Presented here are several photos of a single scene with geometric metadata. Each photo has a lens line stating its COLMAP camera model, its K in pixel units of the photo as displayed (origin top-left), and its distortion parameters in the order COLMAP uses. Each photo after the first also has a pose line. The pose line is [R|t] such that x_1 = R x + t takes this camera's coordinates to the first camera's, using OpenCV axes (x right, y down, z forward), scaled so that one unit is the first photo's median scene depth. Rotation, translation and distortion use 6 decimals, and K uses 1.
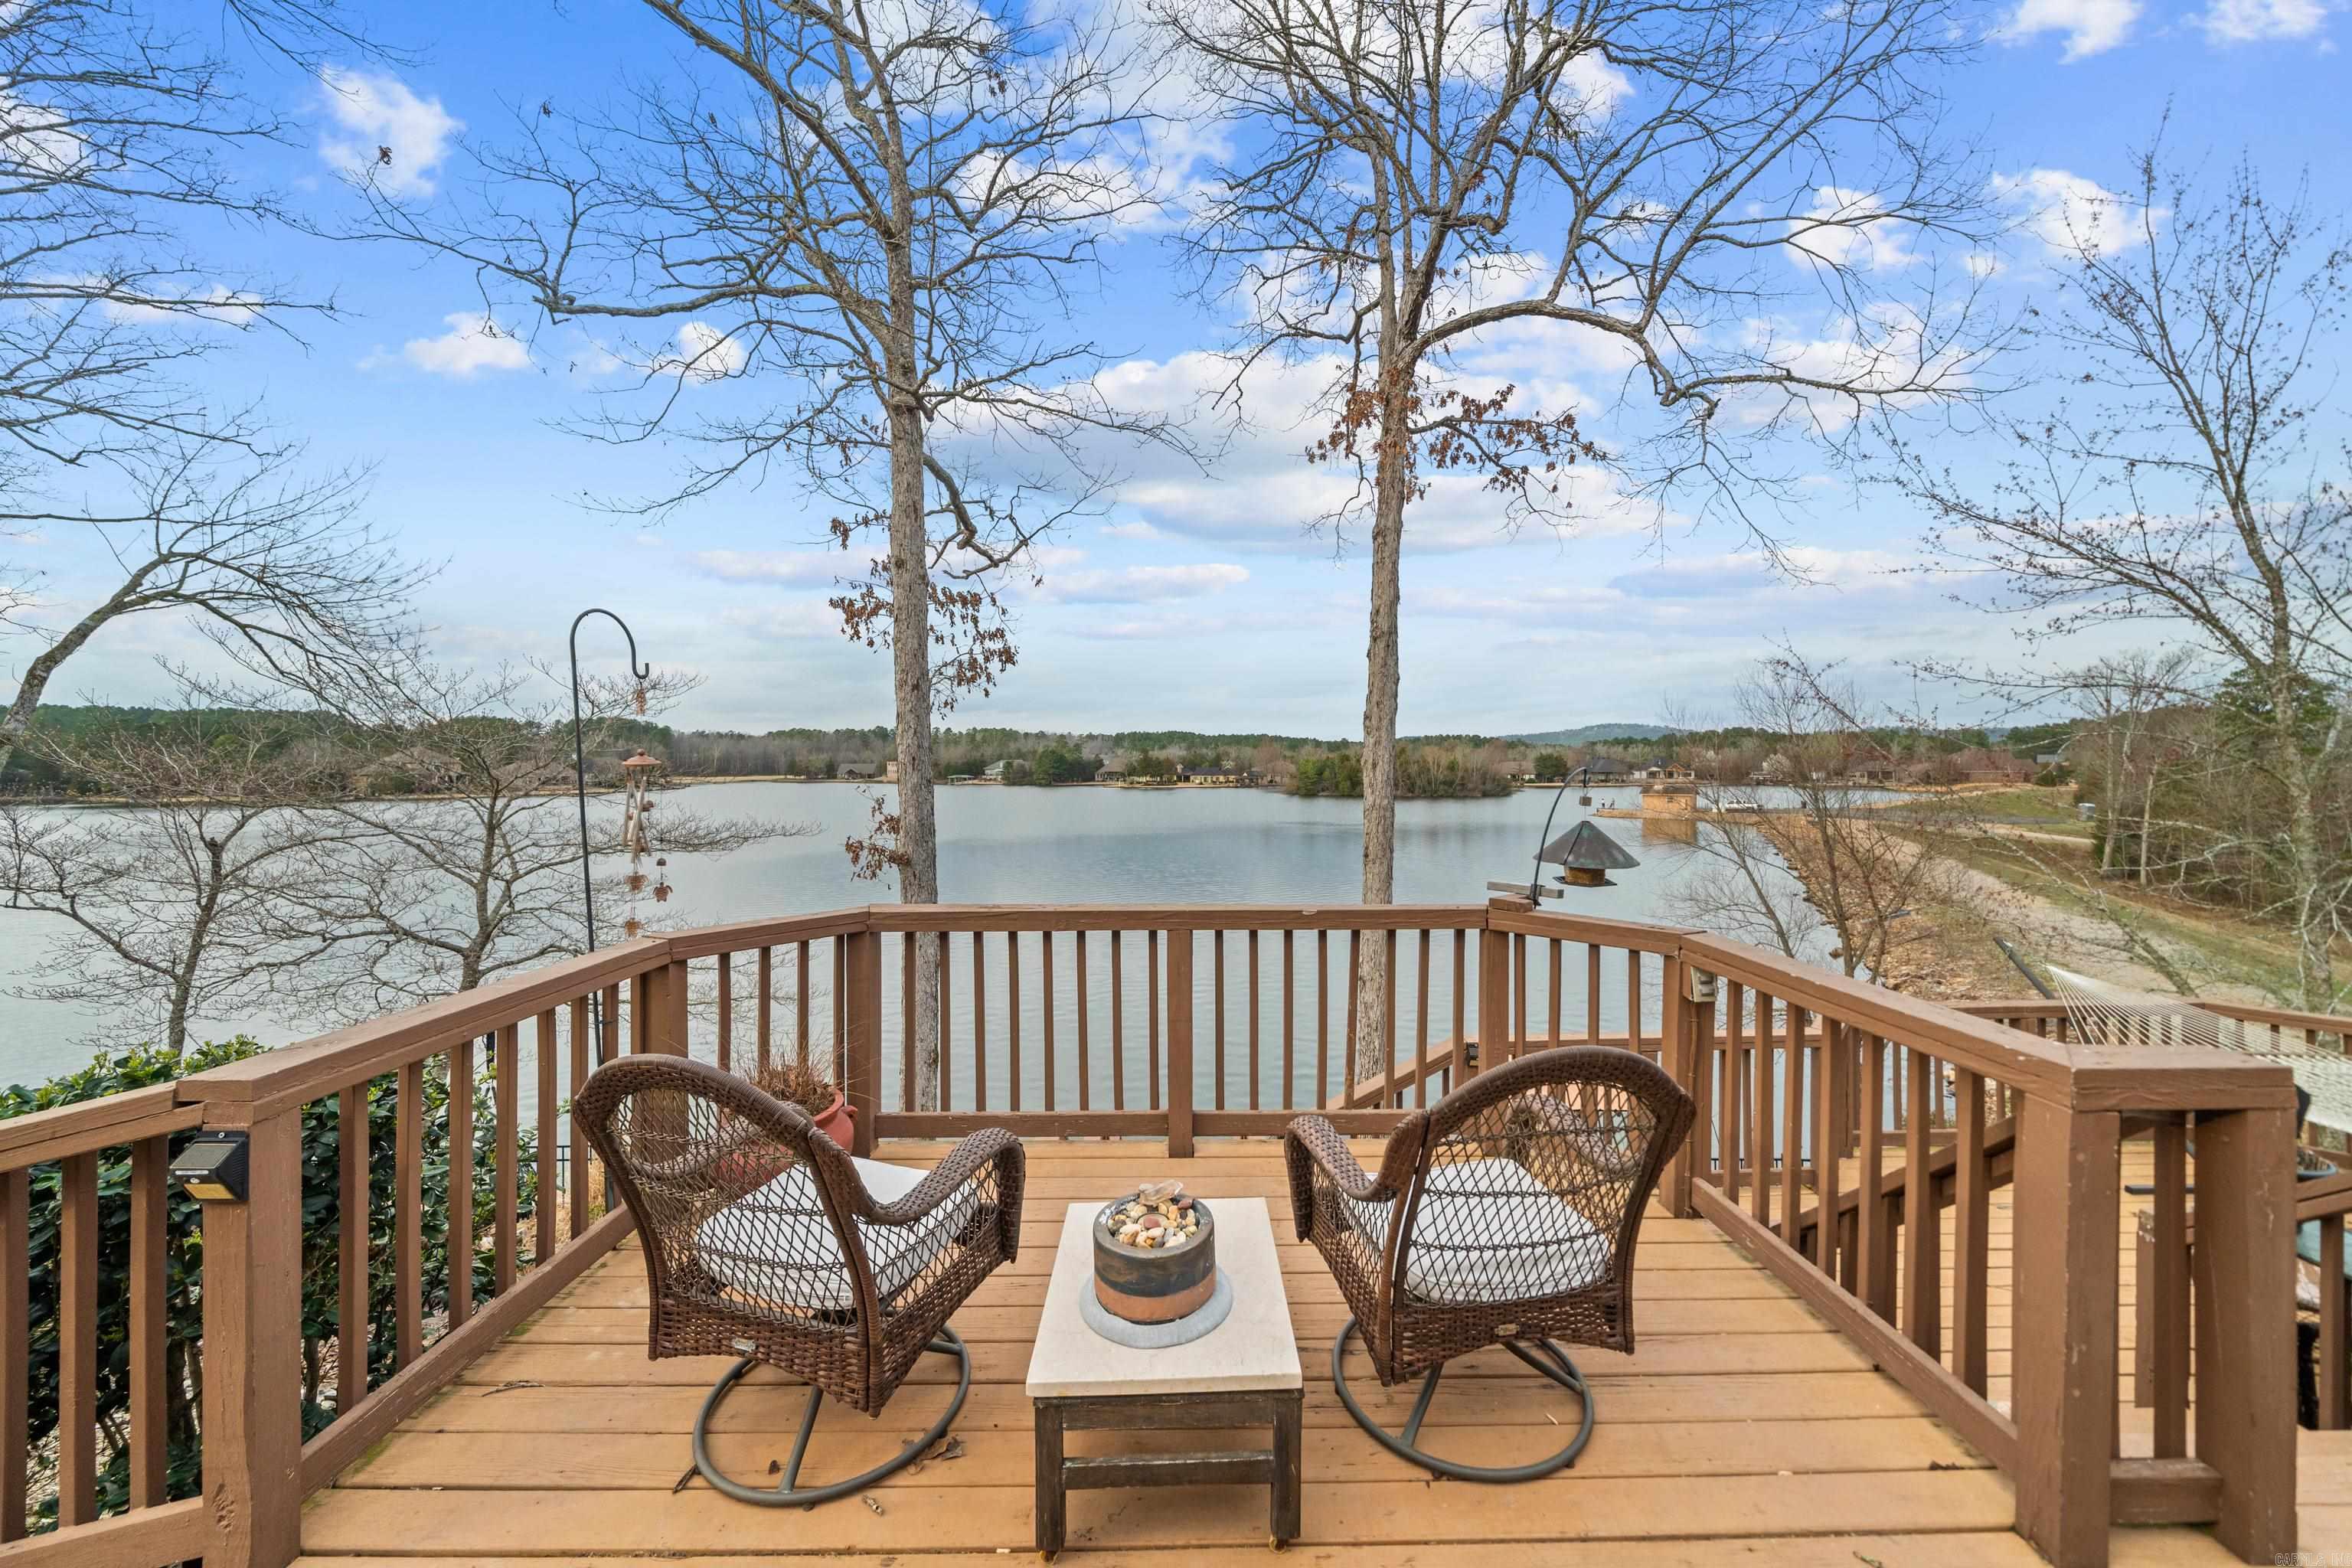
lens RADIAL K [[829.5, 0, 1185.7], [0, 829.5, 773.7], [0, 0, 1]] dist [-0.002896, 0.000116]
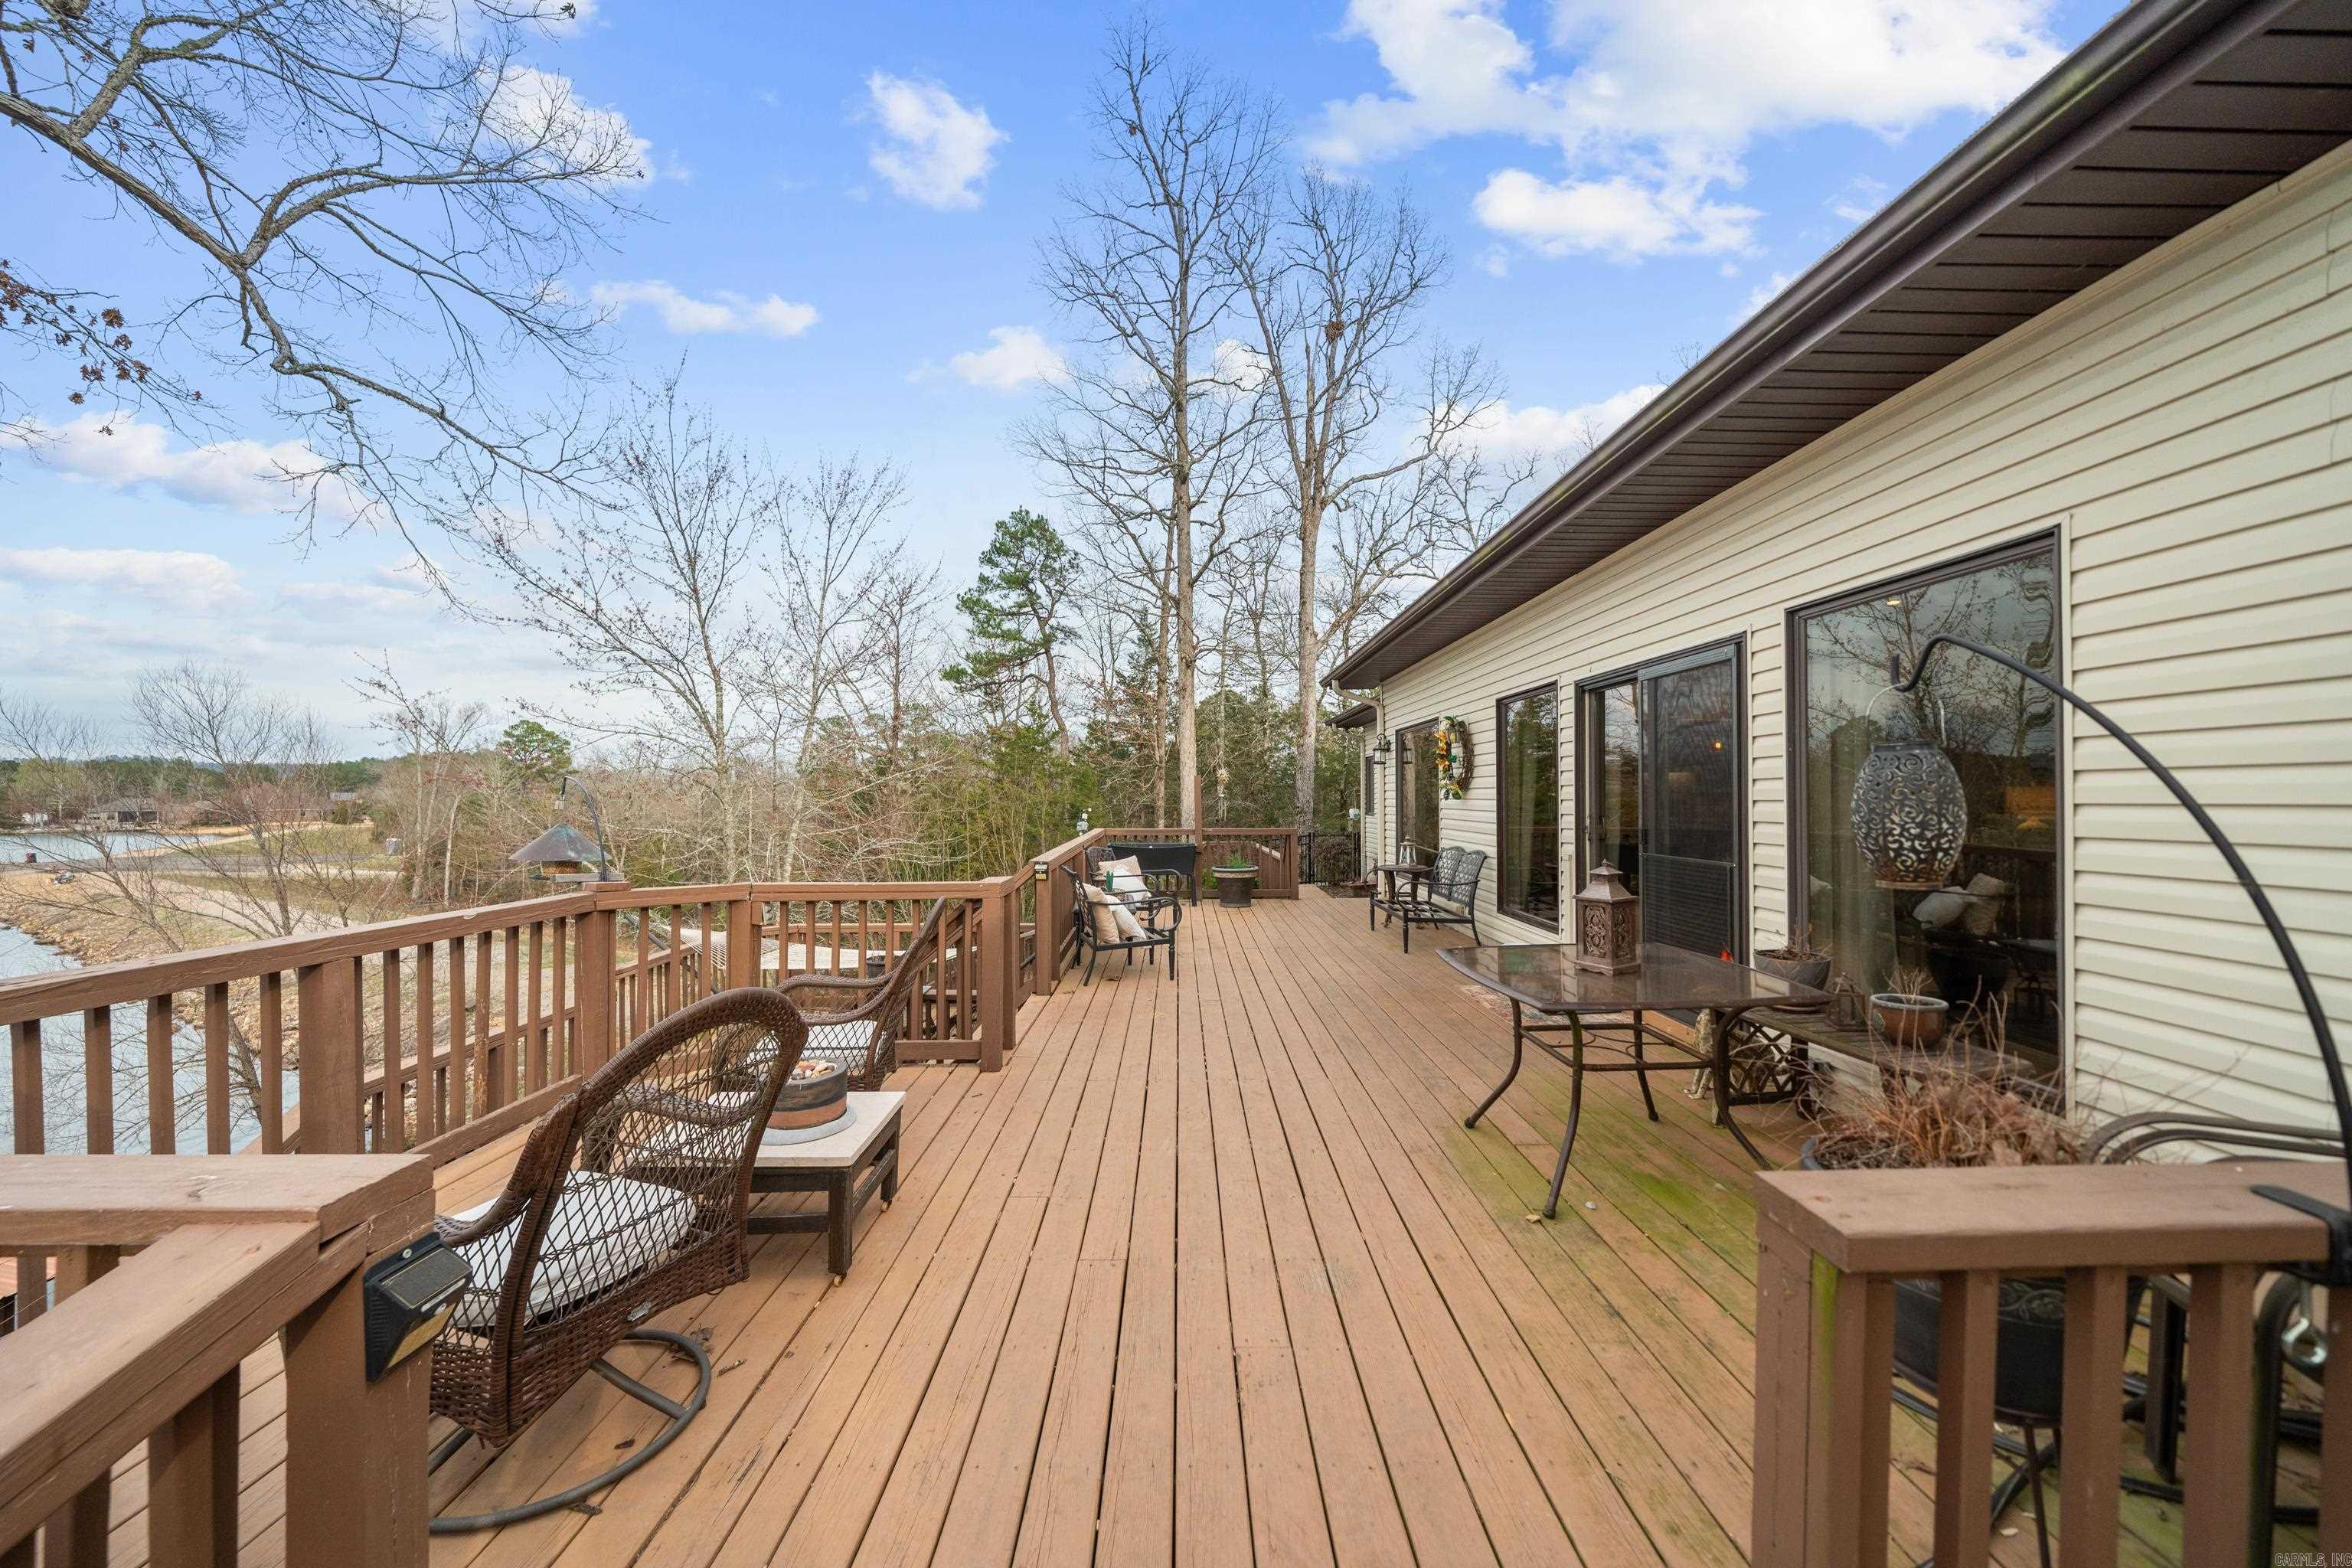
lens RADIAL K [[867.3, 0, 1178.1], [0, 867.3, 792.0], [0, 0, 1]] dist [-0.005227, 0.000260]
pose [[-0.006271, 0.001654, 0.999979, -0.320398], [0.020846, 0.999782, -0.001523, 0.011018], [-0.999763, 0.020836, -0.006304, 0.086114]]
